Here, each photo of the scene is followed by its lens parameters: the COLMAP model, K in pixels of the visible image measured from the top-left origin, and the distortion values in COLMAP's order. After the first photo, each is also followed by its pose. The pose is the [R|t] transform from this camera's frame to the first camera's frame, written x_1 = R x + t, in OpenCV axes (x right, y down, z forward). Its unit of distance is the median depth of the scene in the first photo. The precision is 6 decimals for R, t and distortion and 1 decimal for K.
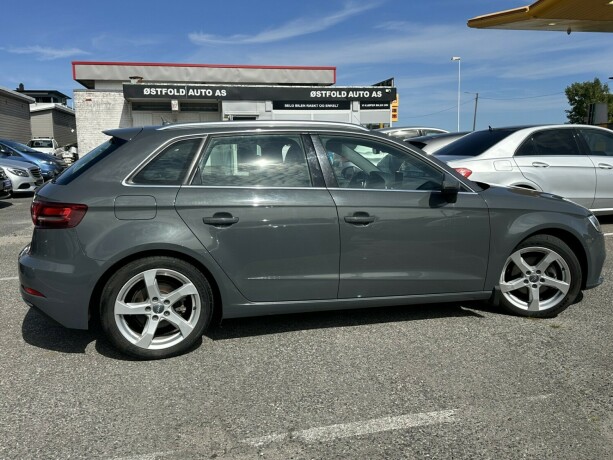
lens RADIAL K [[551.7, 0, 306.5], [0, 551.7, 230.0], [0, 0, 1]] dist [0.119460, -0.206420]
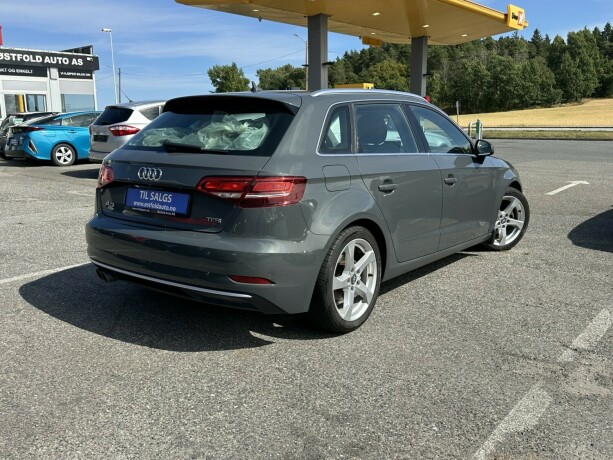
lens RADIAL K [[551.7, 0, 306.5], [0, 551.7, 230.0], [0, 0, 1]] dist [0.119460, -0.206420]
pose [[0.806448, -0.102140, 0.582416, -0.133997], [0.078355, 0.994741, 0.065956, -0.002589], [-0.586090, -0.007555, 0.810211, 0.037867]]
